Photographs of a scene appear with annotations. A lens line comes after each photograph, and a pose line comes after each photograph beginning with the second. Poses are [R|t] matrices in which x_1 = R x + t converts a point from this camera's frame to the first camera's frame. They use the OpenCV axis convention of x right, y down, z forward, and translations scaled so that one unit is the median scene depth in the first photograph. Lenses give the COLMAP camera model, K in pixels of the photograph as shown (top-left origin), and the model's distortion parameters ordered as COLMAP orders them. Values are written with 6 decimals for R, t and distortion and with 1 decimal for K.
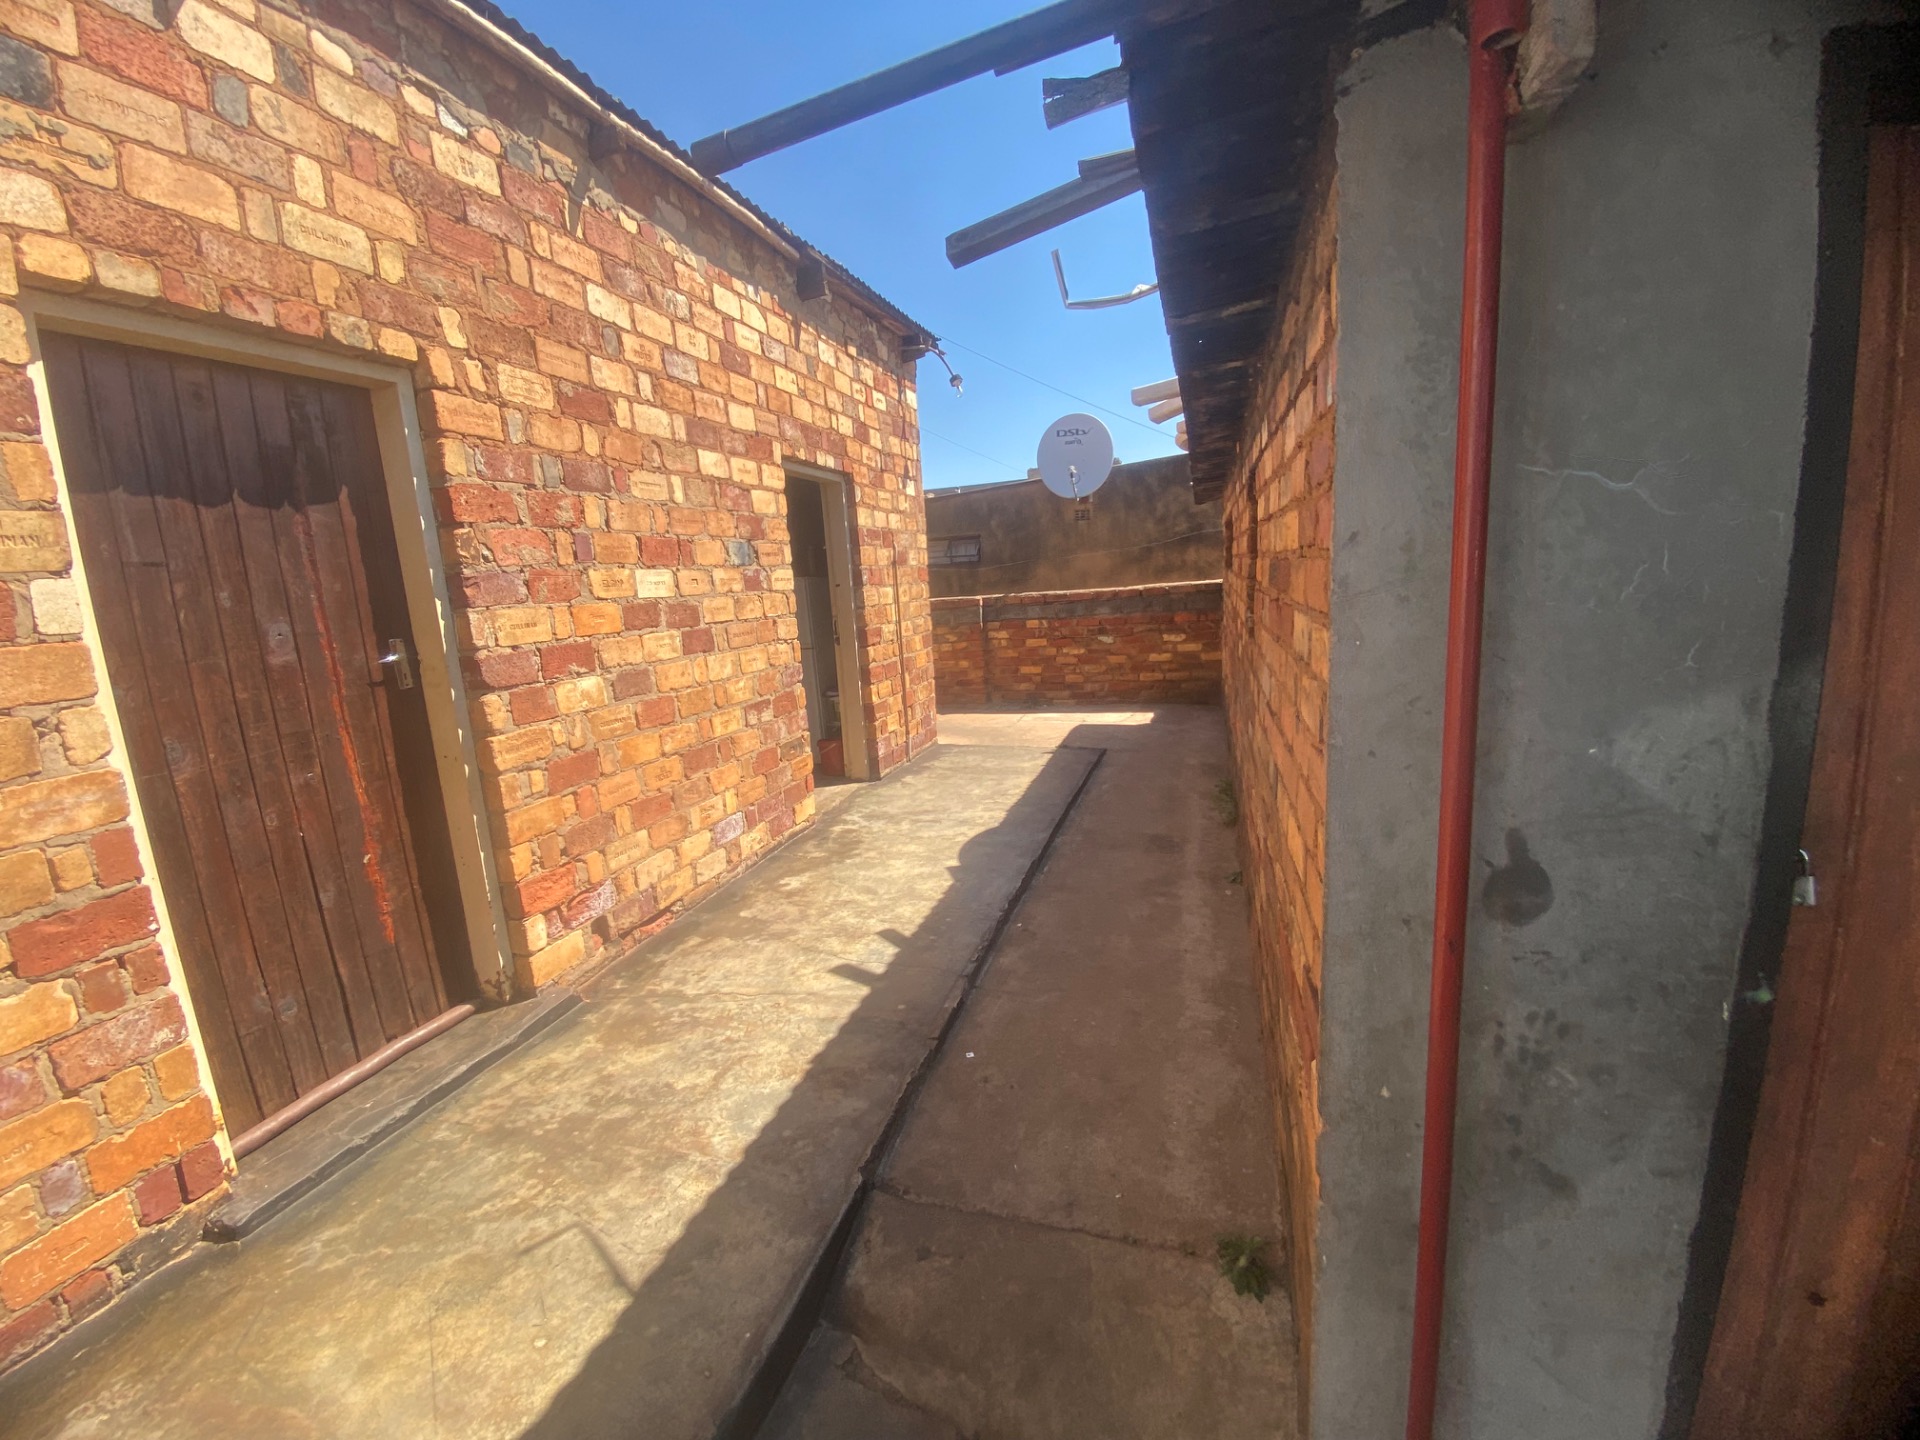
lens RADIAL K [[774.2, 0, 959.1], [0, 774.2, 716.2], [0, 0, 1]] dist [0.009877, -0.015385]
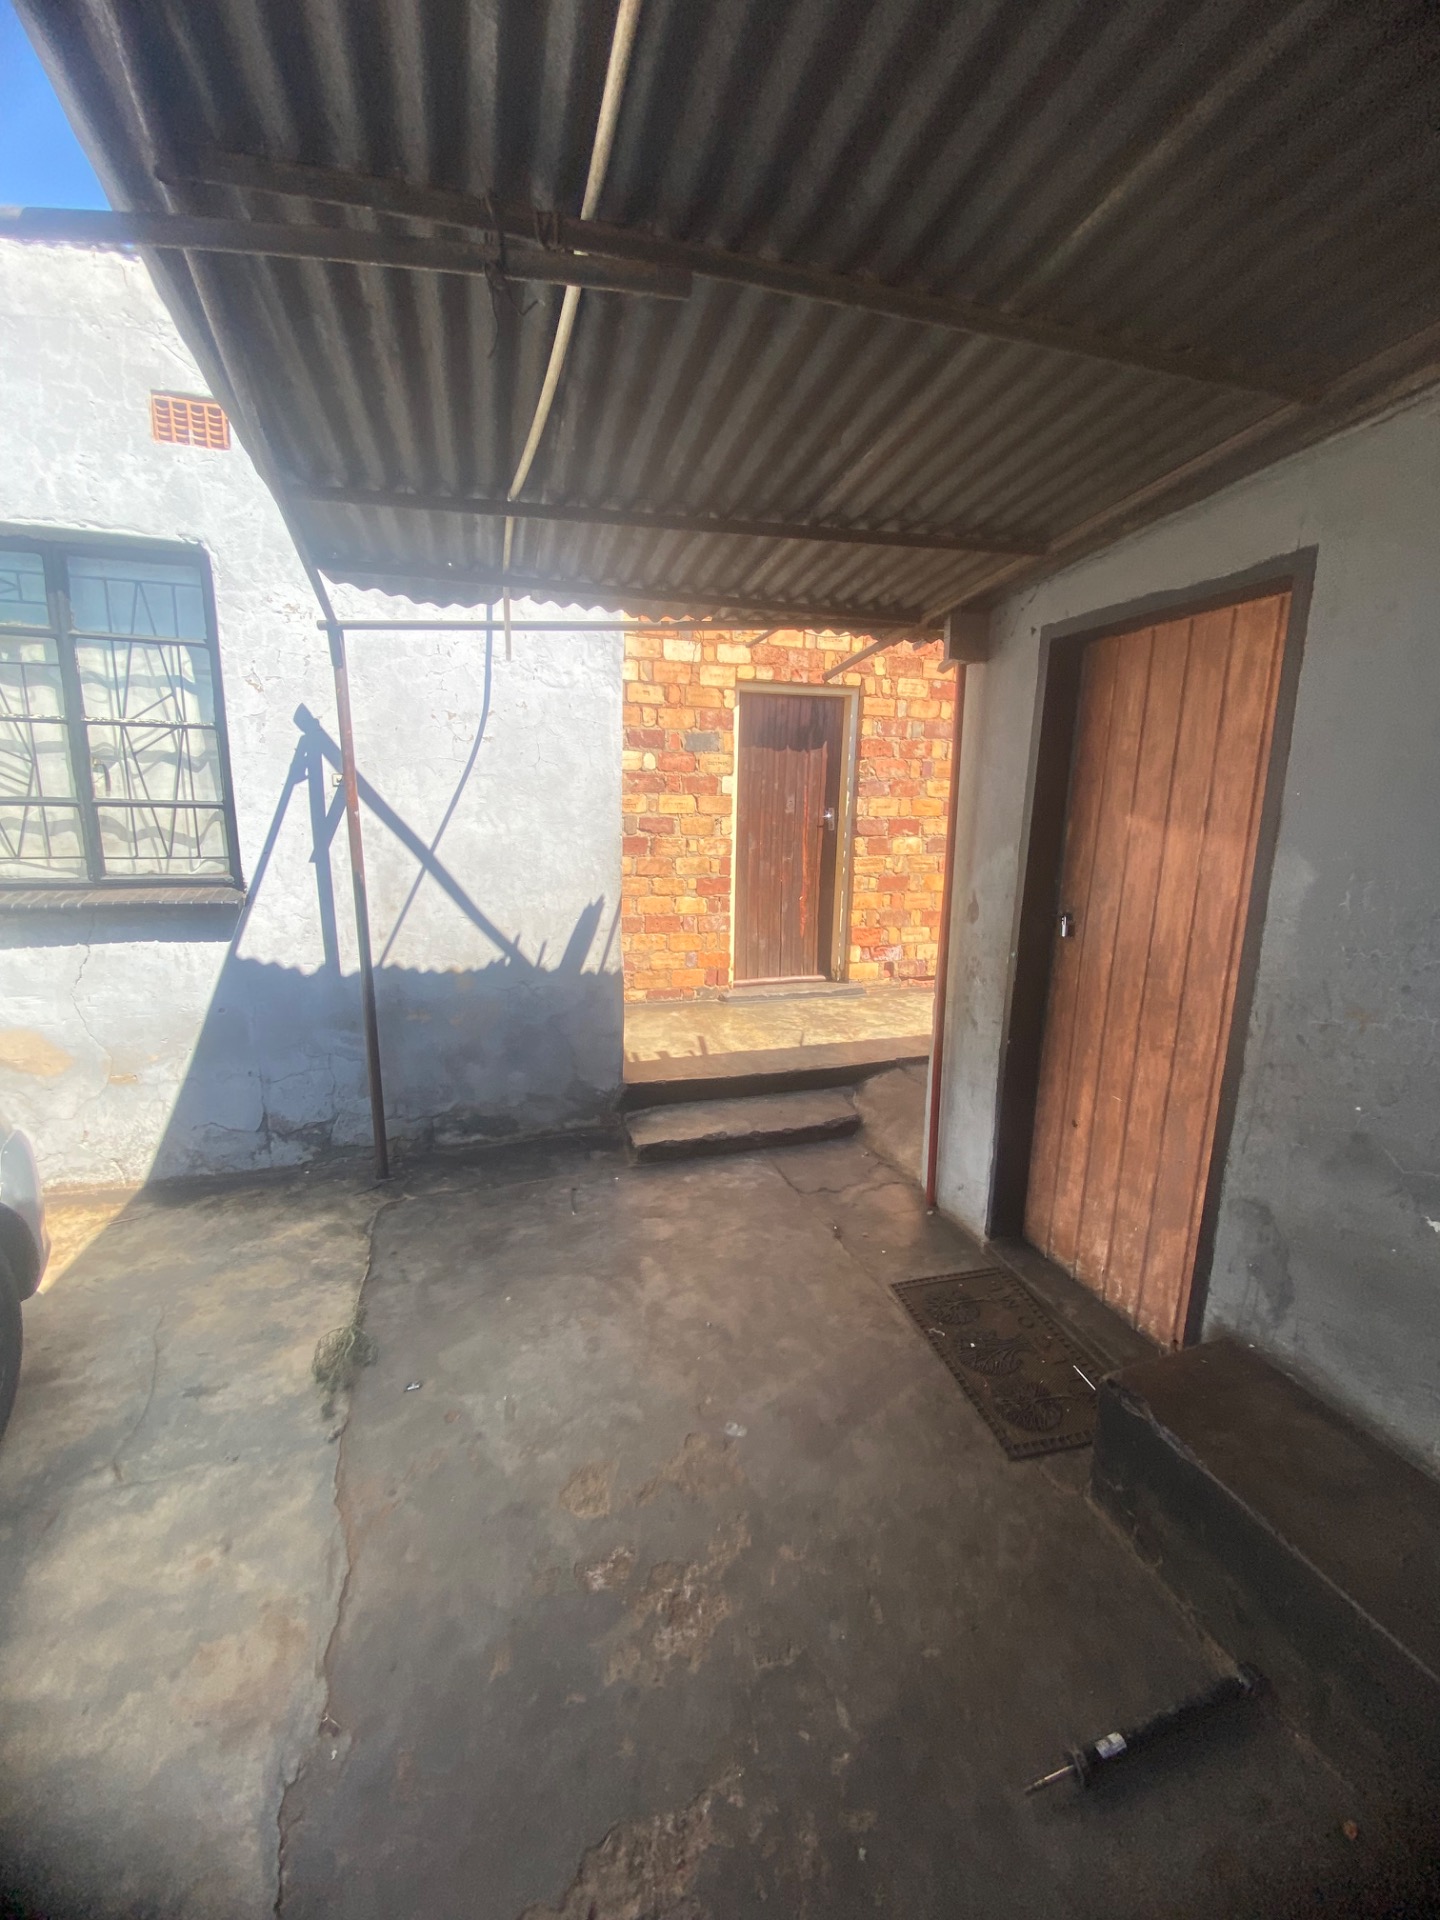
lens RADIAL K [[774.2, 0, 720.0], [0, 774.2, 960.0], [0, 0, 1]] dist [0.009877, -0.015385]
pose [[0.559068, 0.231059, -0.796276, 0.990884], [-0.192548, 0.970310, 0.146371, 0.063351], [0.806454, 0.071490, 0.586959, -0.563348]]
